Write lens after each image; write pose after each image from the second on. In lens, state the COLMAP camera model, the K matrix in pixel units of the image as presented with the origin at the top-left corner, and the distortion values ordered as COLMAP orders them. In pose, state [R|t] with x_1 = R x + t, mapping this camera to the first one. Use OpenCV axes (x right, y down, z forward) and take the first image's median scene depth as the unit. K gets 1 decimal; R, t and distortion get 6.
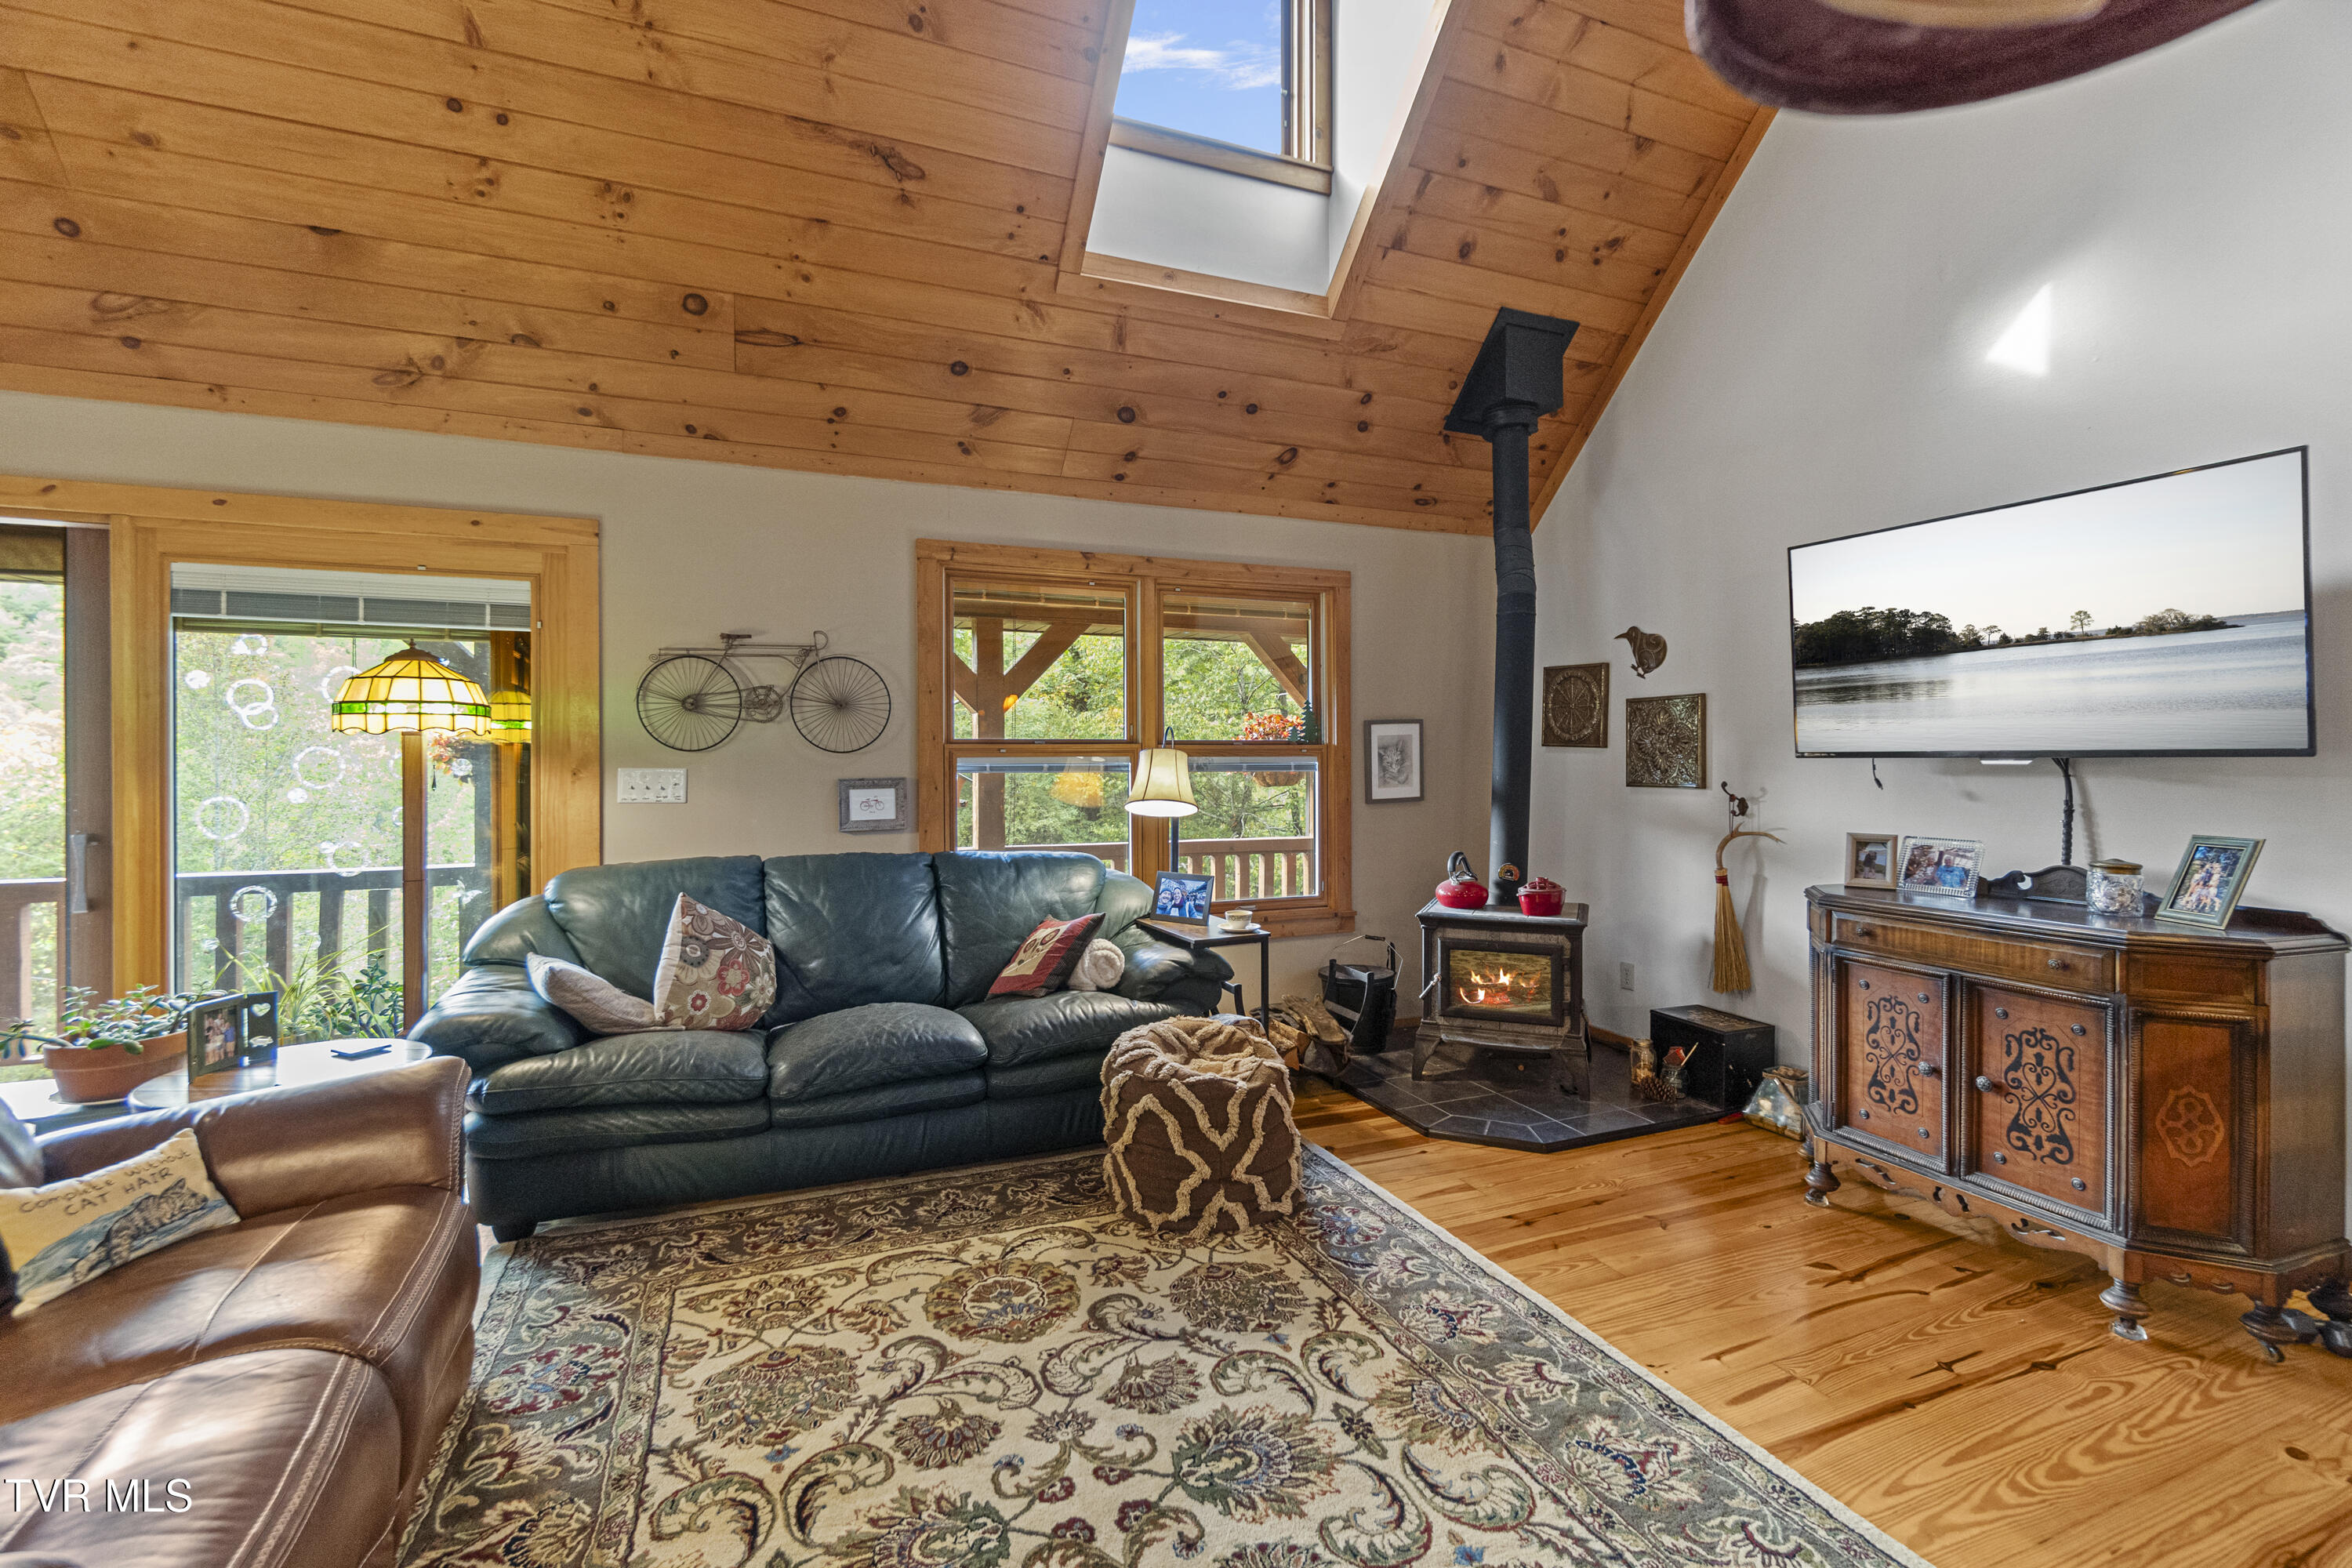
lens RADIAL K [[1027.3, 0, 1193.6], [0, 1027.3, 761.9], [0, 0, 1]] dist [-0.007151, 0.002304]
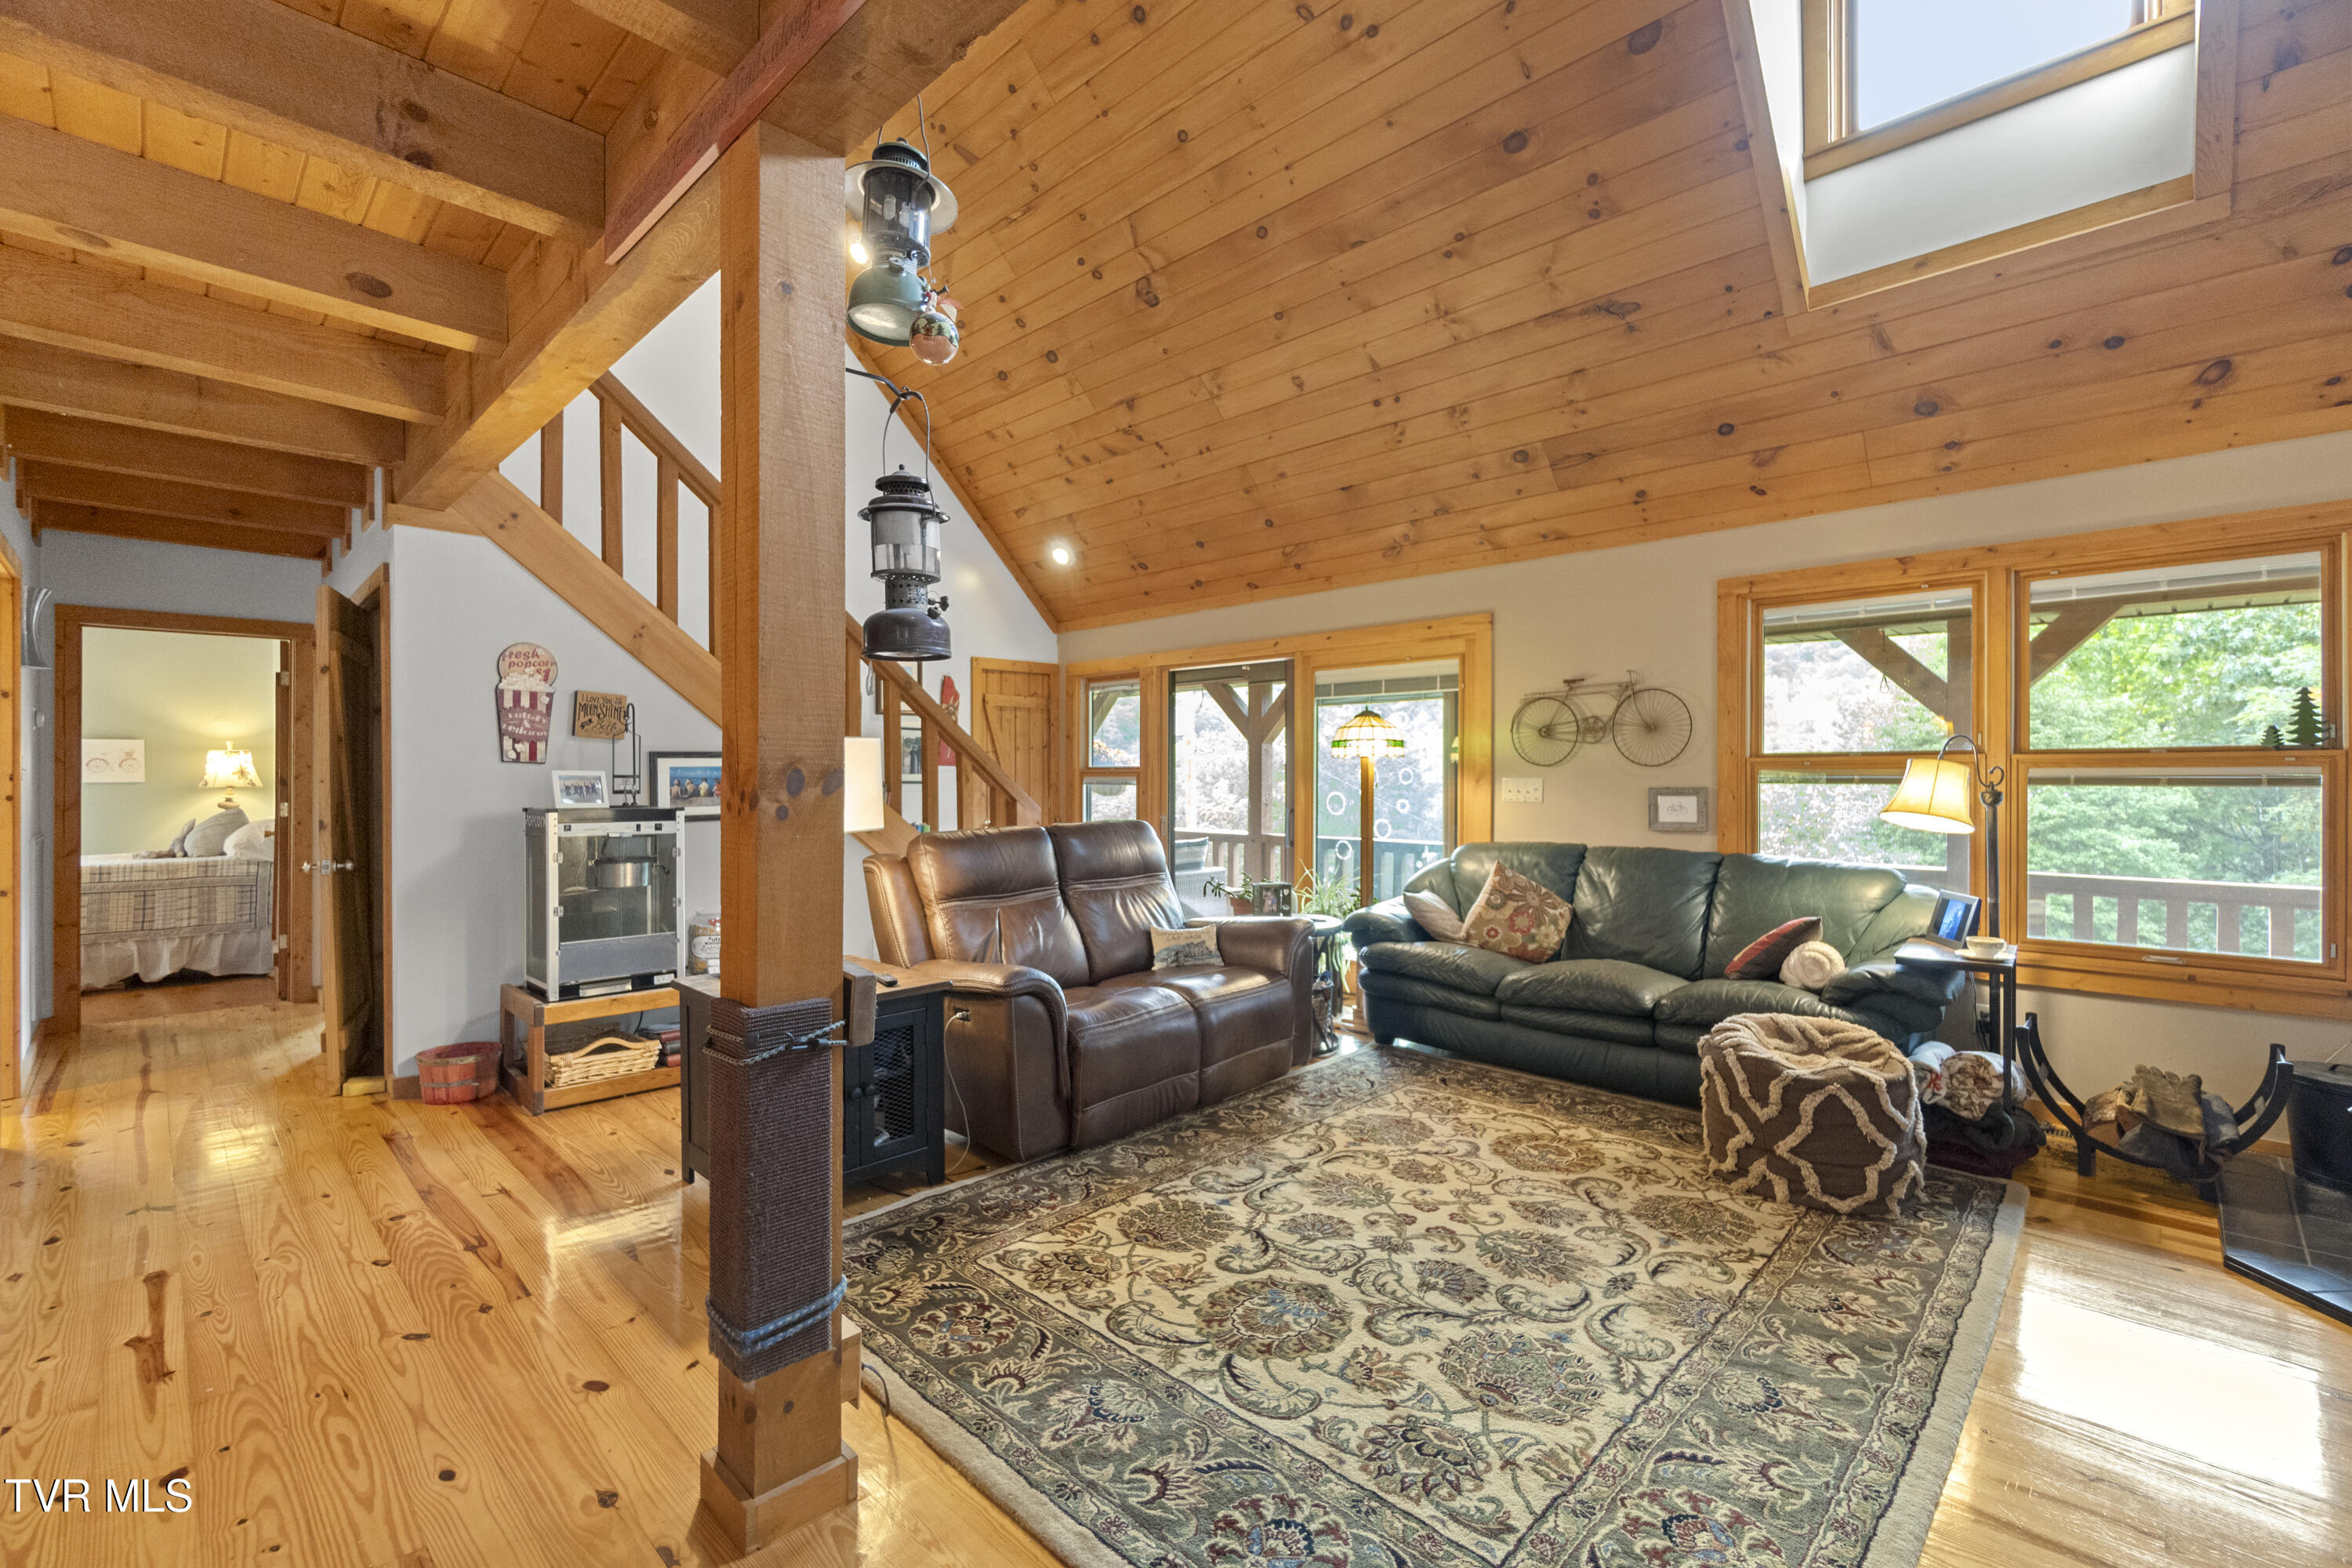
lens RADIAL K [[1027.3, 0, 1152.0], [0, 1027.3, 774.9], [0, 0, 1]] dist [-0.007151, 0.002304]
pose [[0.370258, -0.000184, -0.928929, 0.738526], [-0.003675, 0.999992, -0.001663, 0.007532], [0.928922, 0.004030, 0.370254, -0.019843]]
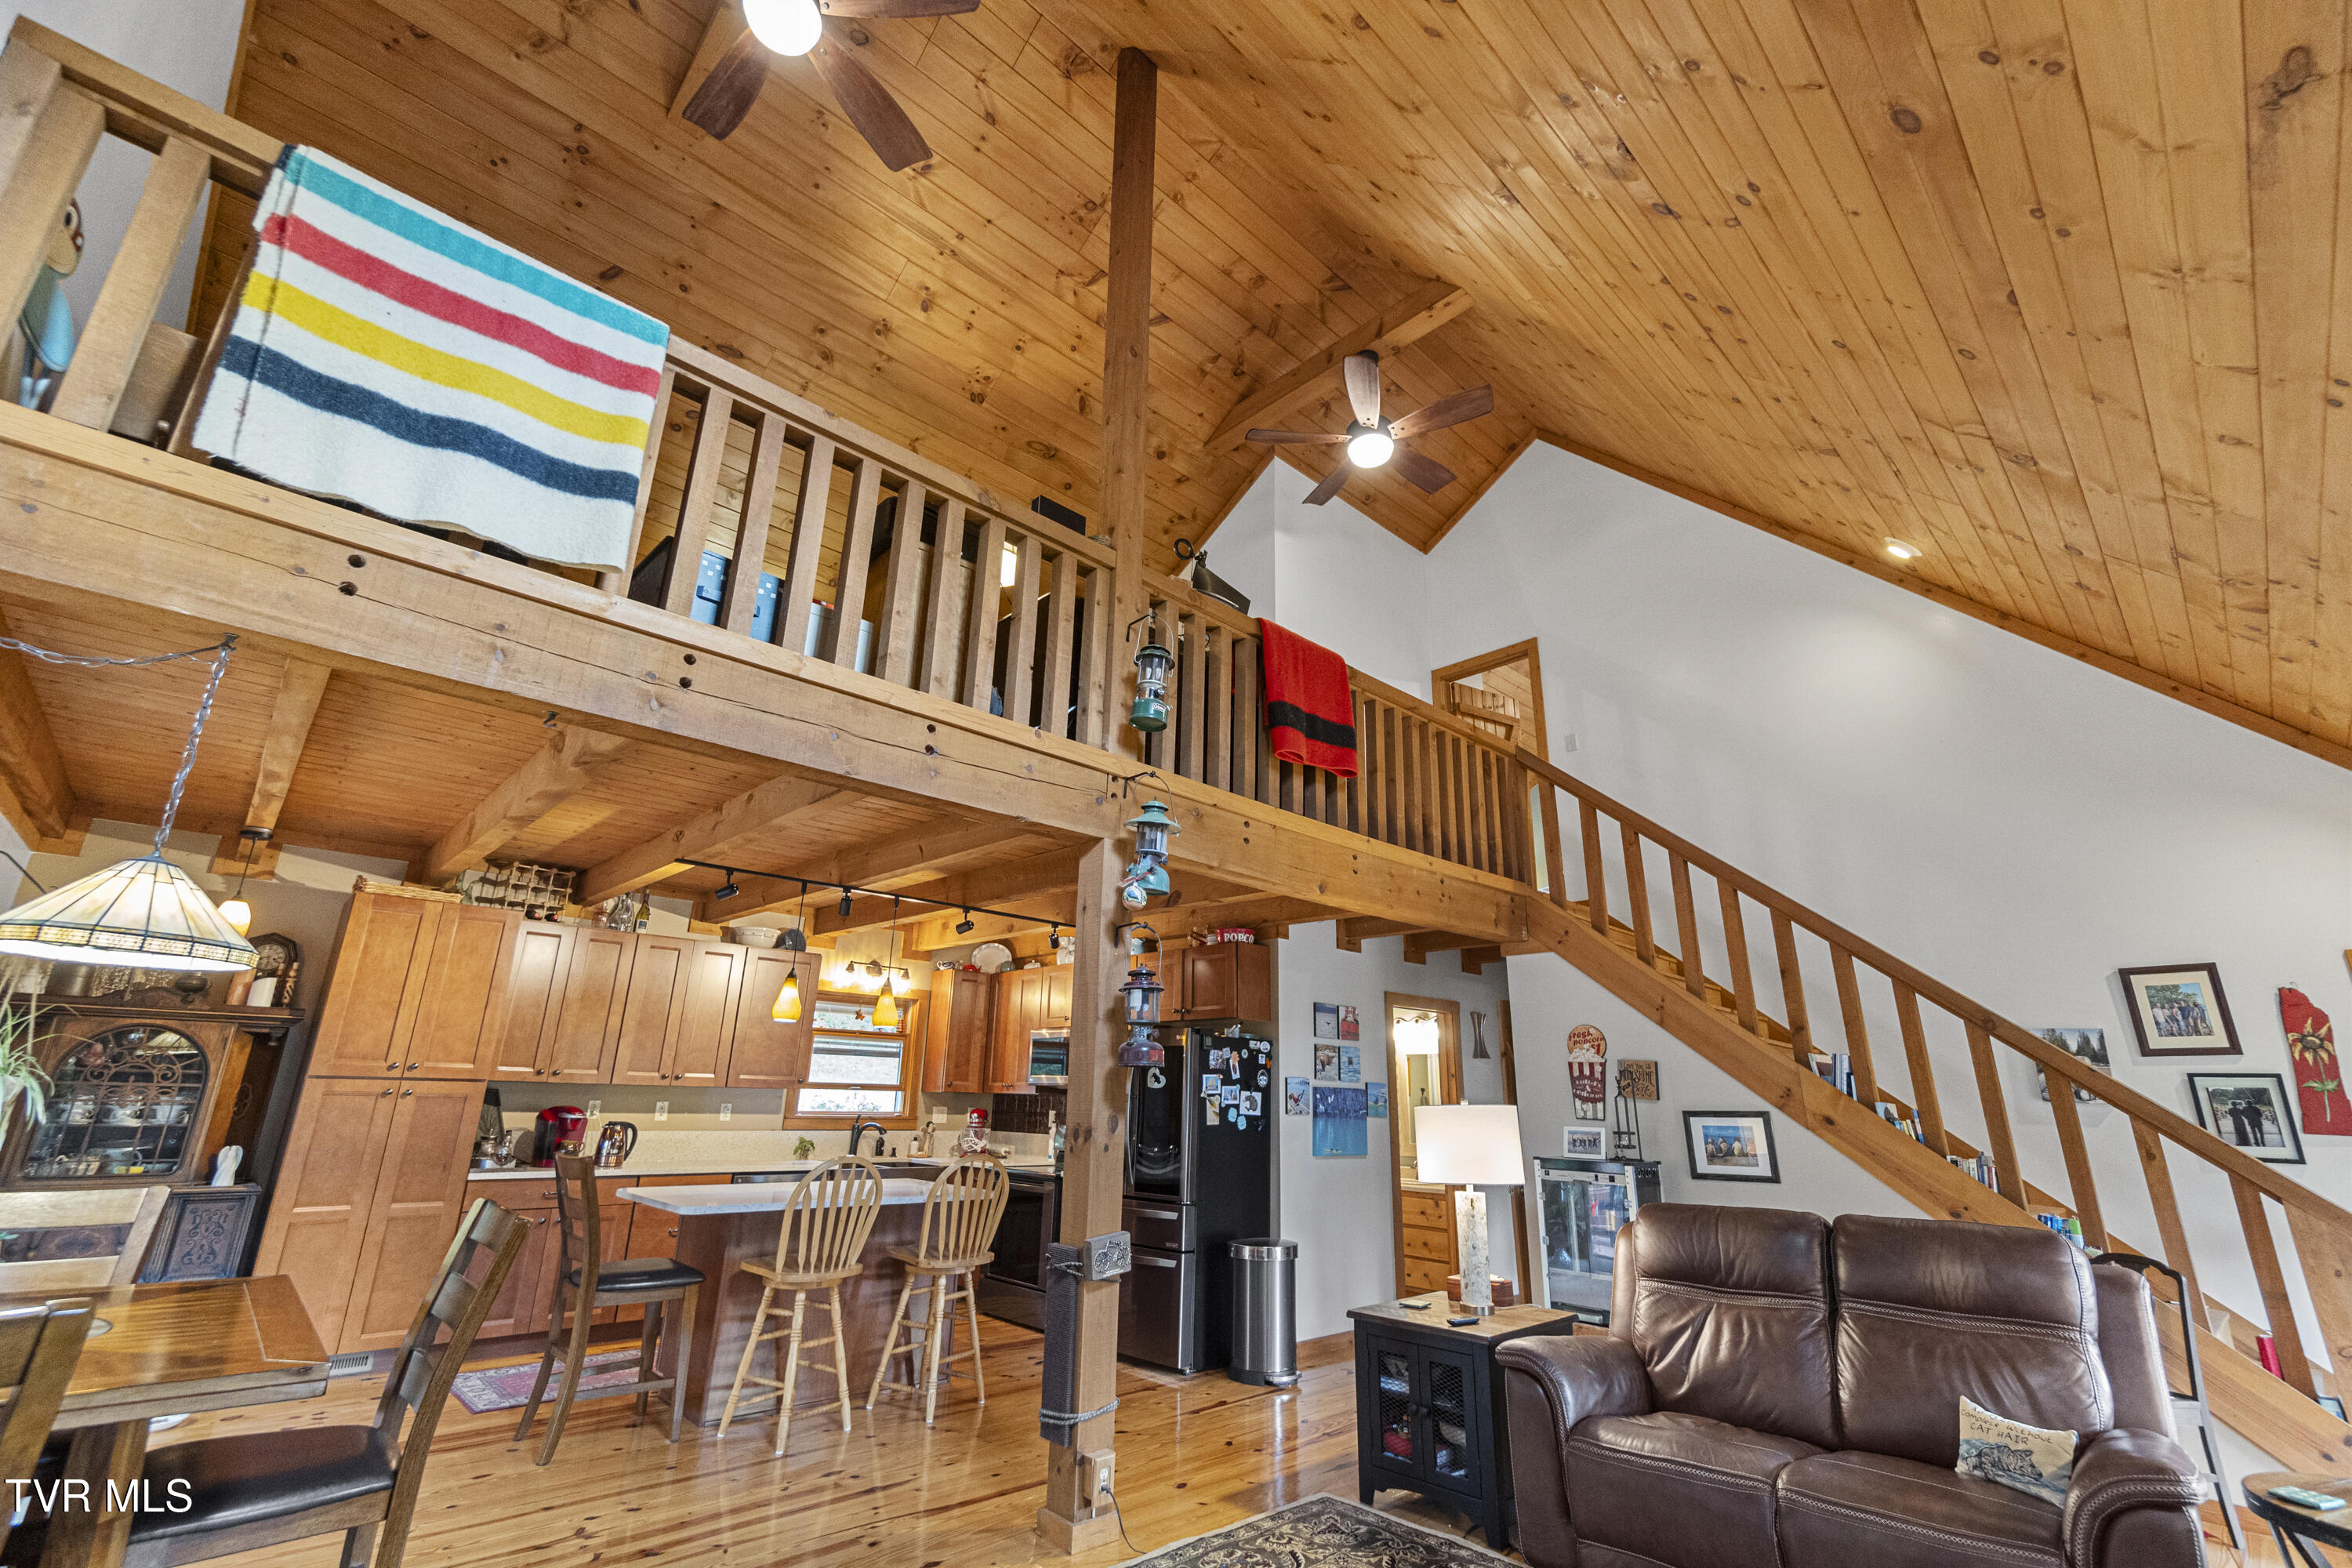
lens RADIAL K [[1027.3, 0, 1179.7], [0, 1027.3, 776.2], [0, 0, 1]] dist [-0.007151, 0.002304]
pose [[-0.938945, -0.120431, -0.322302, 0.455905], [-0.022516, 0.956241, -0.291714, -0.047071], [0.343329, -0.266647, -0.900569, 1.302543]]
